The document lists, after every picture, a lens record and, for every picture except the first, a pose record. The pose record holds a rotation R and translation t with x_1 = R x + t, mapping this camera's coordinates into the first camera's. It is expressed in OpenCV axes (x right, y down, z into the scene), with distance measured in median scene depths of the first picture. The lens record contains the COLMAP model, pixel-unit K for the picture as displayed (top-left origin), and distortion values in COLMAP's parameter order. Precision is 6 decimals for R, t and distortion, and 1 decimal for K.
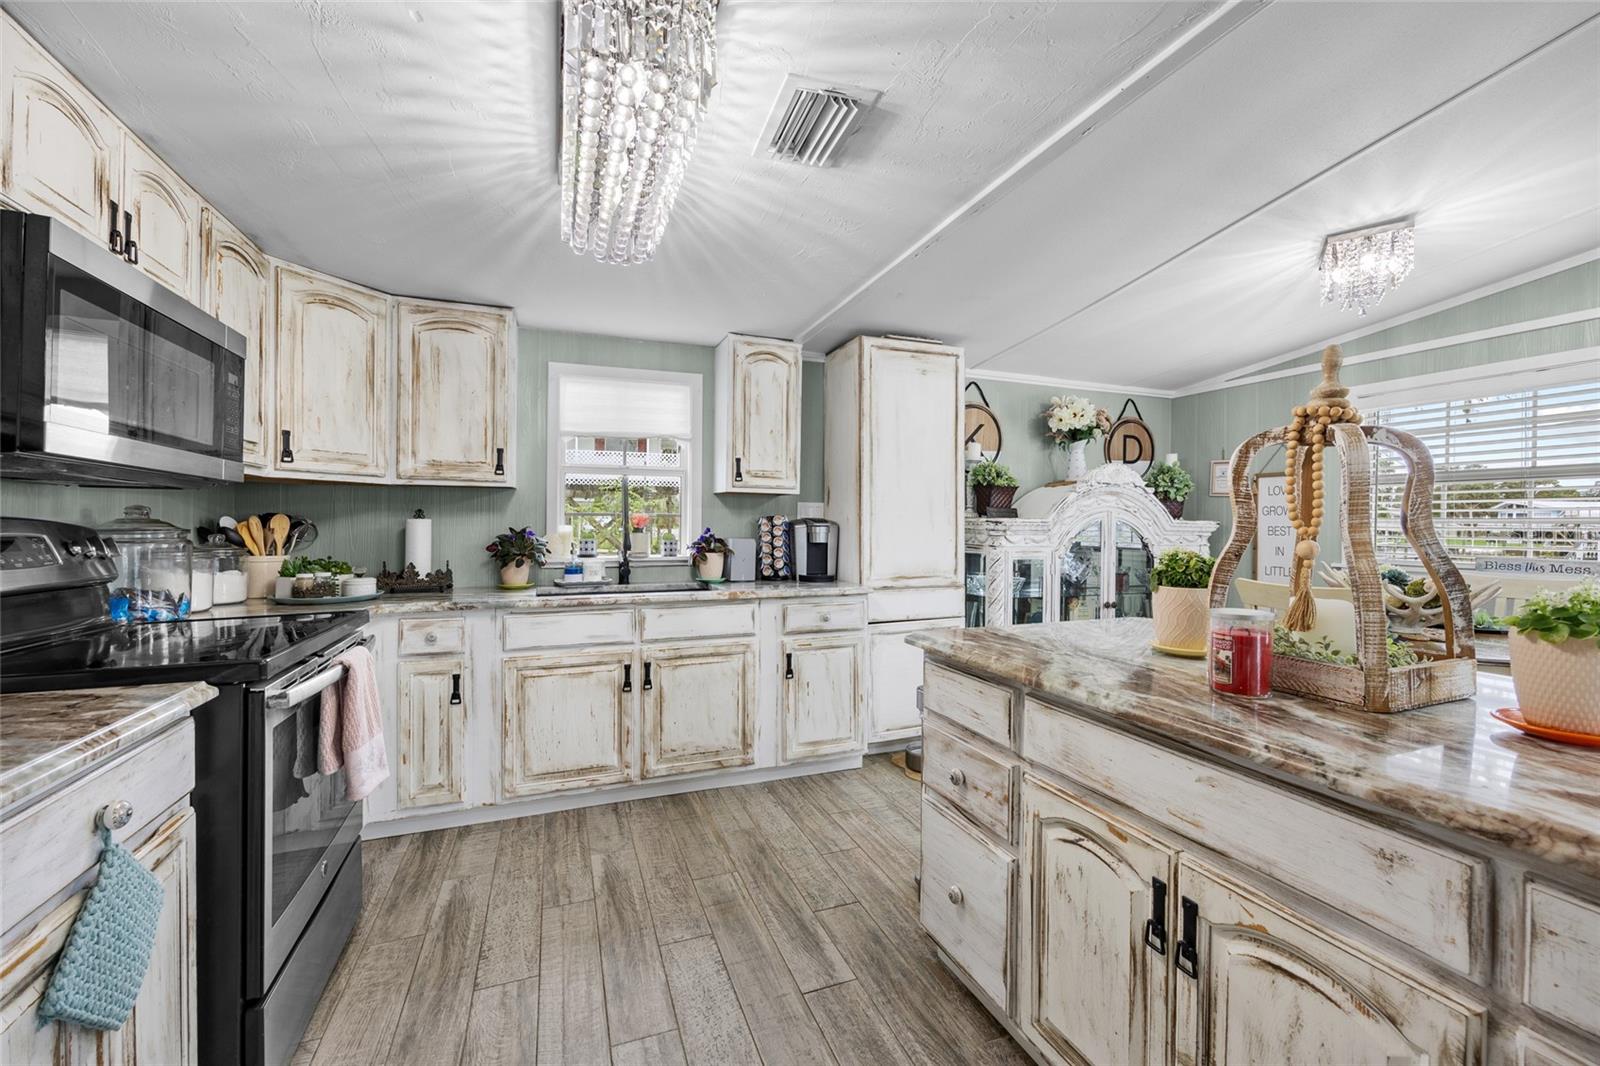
lens RADIAL K [[649.7, 0, 802.3], [0, 649.7, 525.4], [0, 0, 1]] dist [-0.001384, 0.000143]
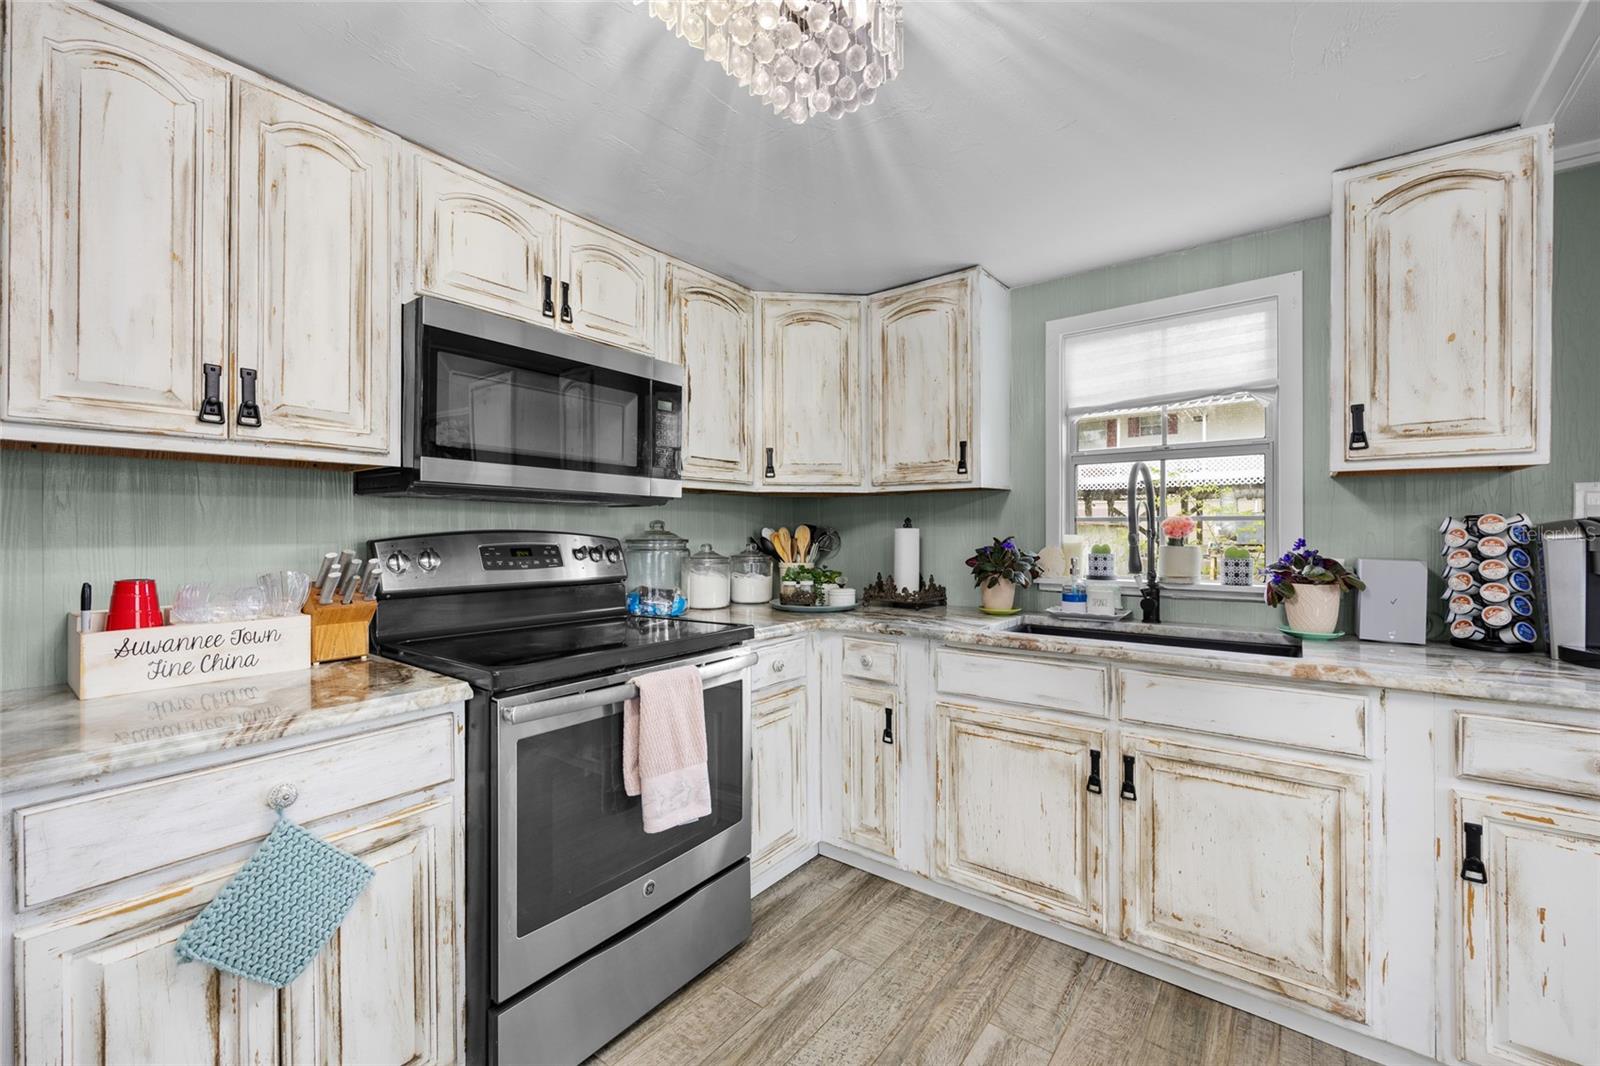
lens RADIAL K [[649.7, 0, 801.4], [0, 649.7, 530.5], [0, 0, 1]] dist [-0.001384, 0.000143]
pose [[0.517561, -0.005694, -0.855628, 0.127717], [0.003209, 0.999984, -0.004714, -0.002852], [0.855640, -0.000307, 0.517571, 0.395066]]
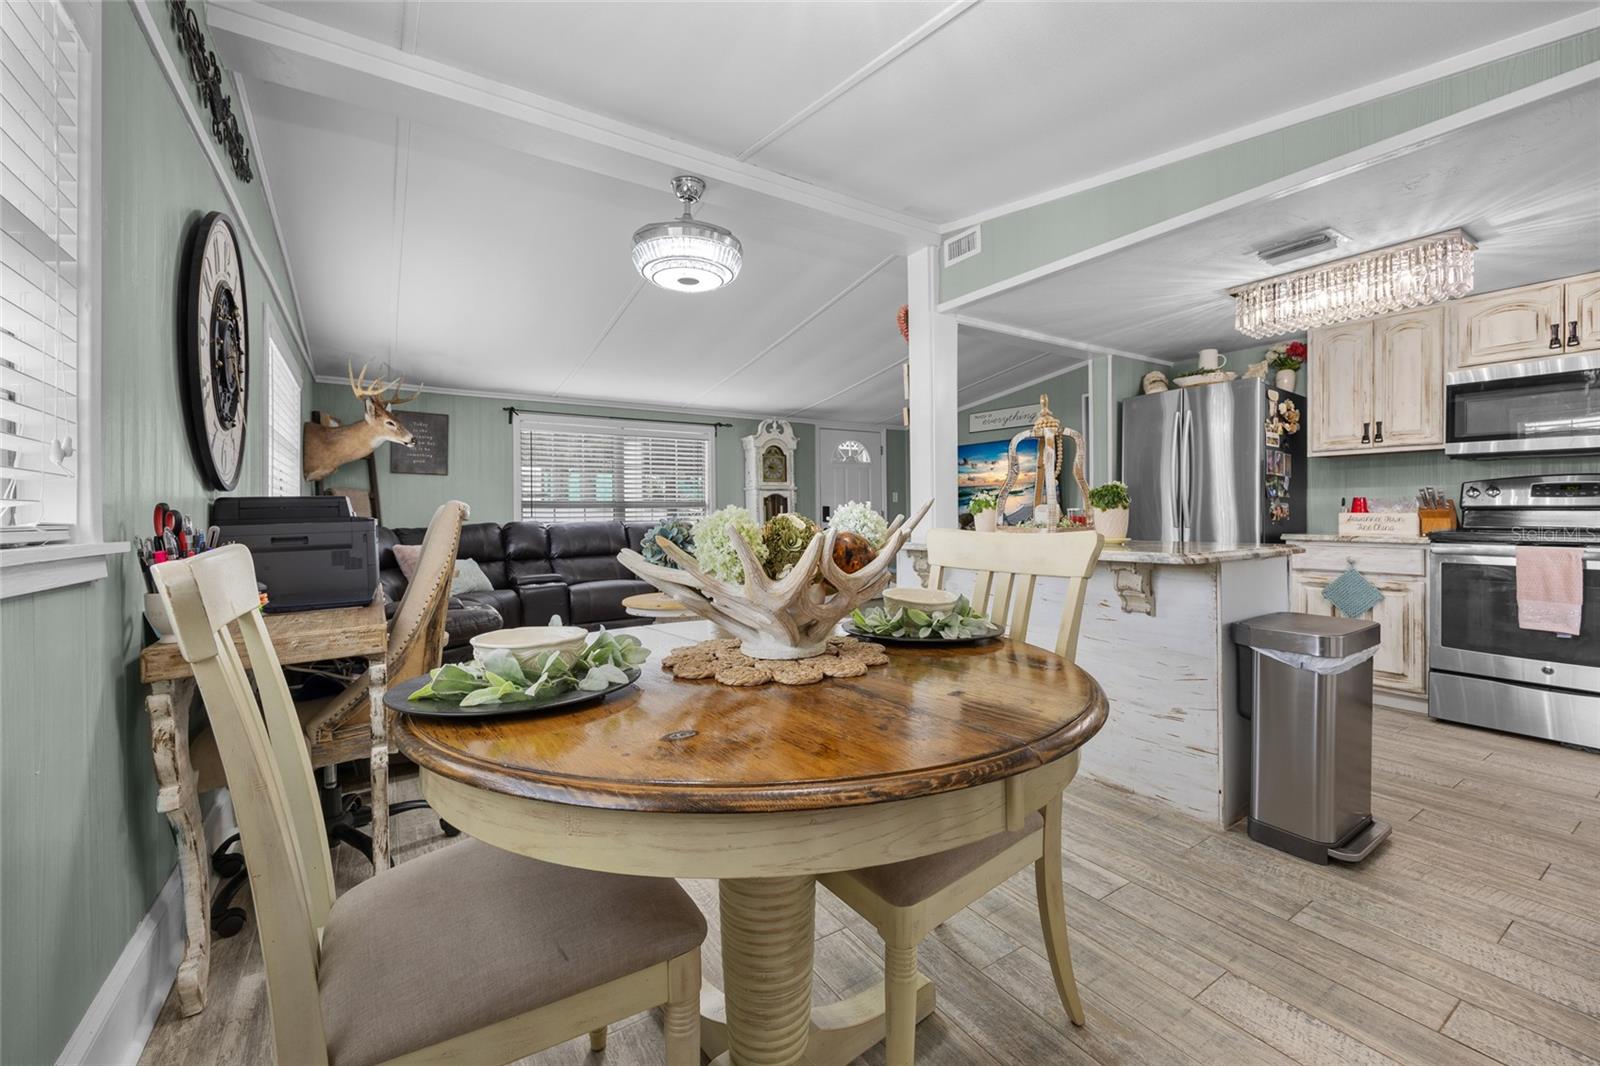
lens RADIAL K [[649.7, 0, 803.7], [0, 649.7, 515.1], [0, 0, 1]] dist [-0.001384, 0.000143]
pose [[-0.978671, -0.001550, -0.205429, 0.903687], [-0.002207, 0.999993, 0.002970, 0.063061], [0.205423, 0.003361, -0.978667, 1.312005]]
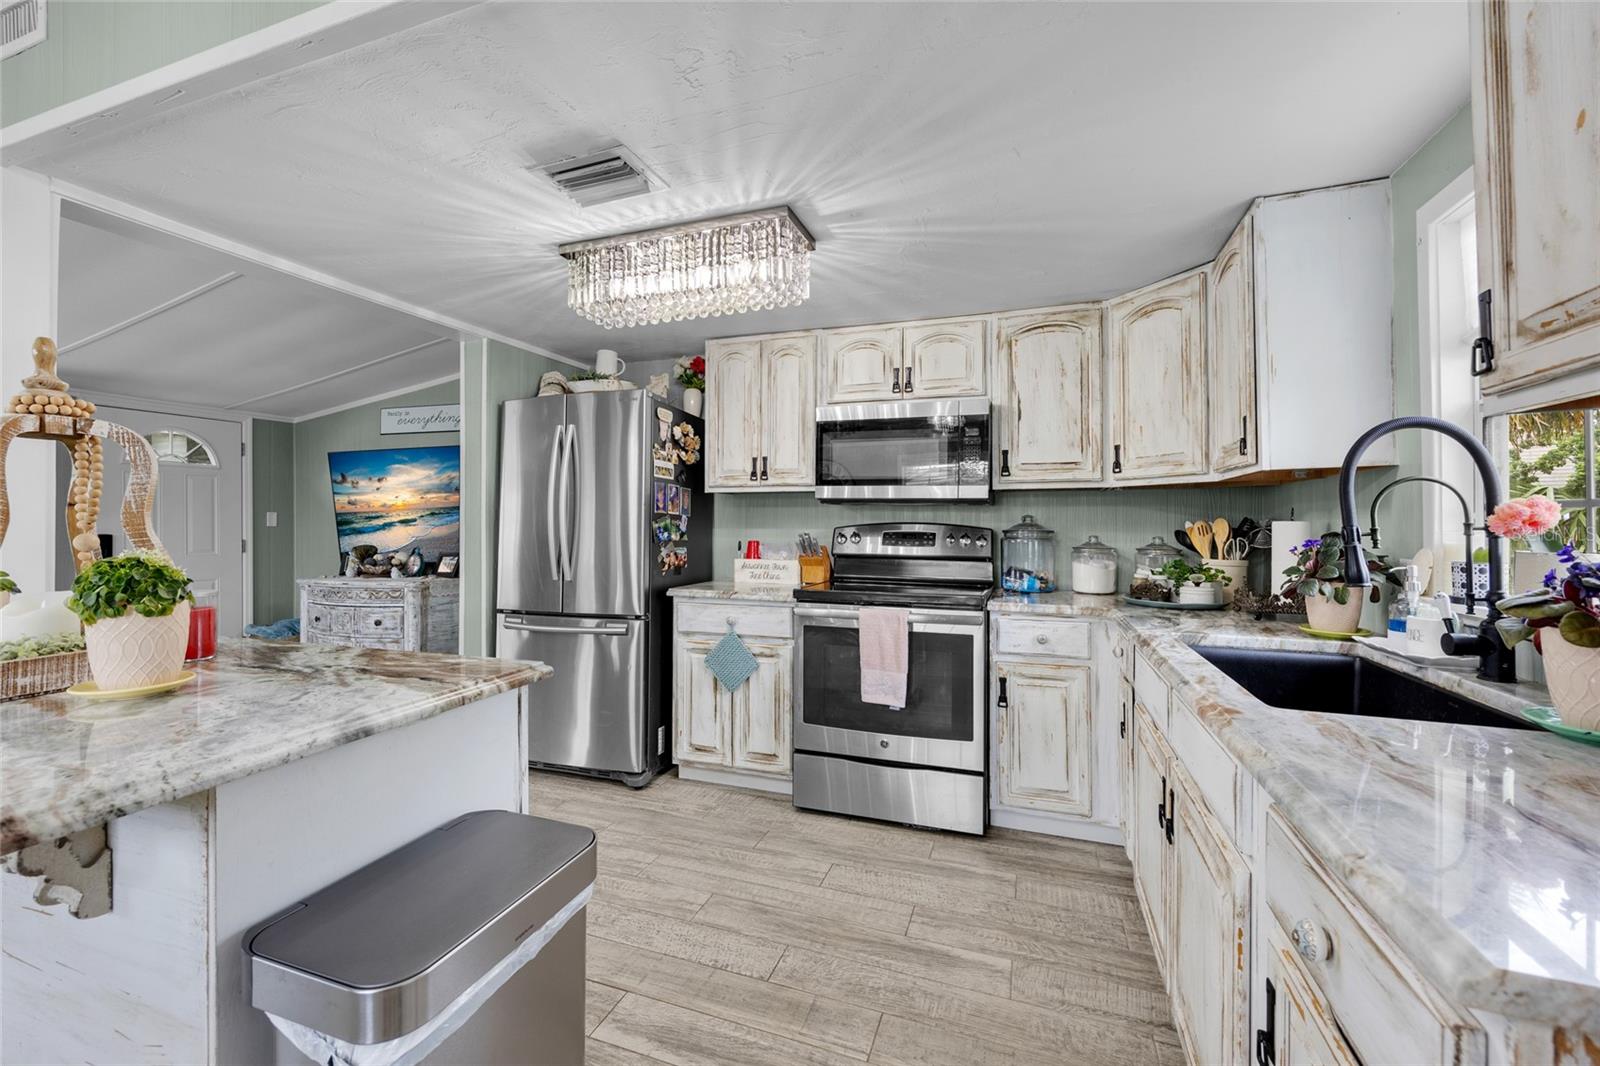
lens RADIAL K [[649.7, 0, 801.8], [0, 649.7, 517.7], [0, 0, 1]] dist [-0.001384, 0.000143]
pose [[-0.653173, -0.015177, -0.757056, 0.344321], [-0.008175, 0.999882, -0.012991, 0.000220], [0.757164, -0.002296, -0.653220, 1.076689]]
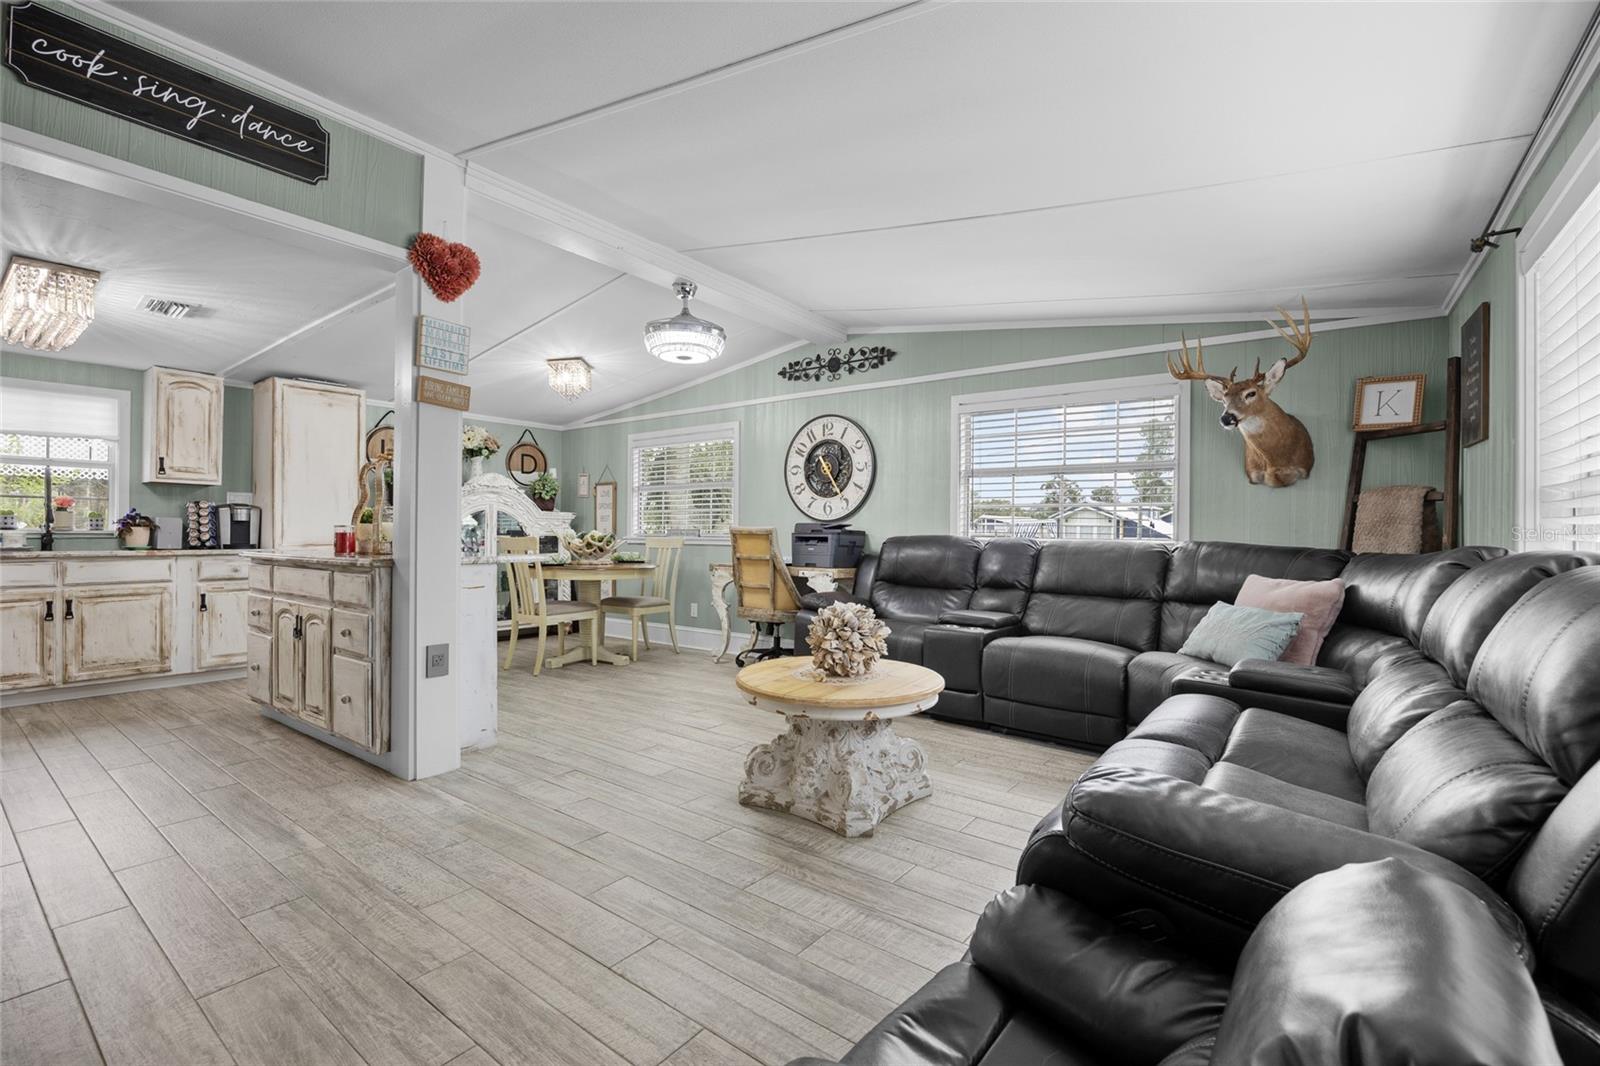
lens RADIAL K [[702.4, 0, 807.9], [0, 702.4, 531.7], [0, 0, 1]] dist [-0.019697, 0.000704]
pose [[0.844914, -0.000857, 0.534901, 0.307324], [0.004300, 0.999977, -0.005191, 0.075045], [-0.534885, 0.006686, 0.844899, -1.076217]]
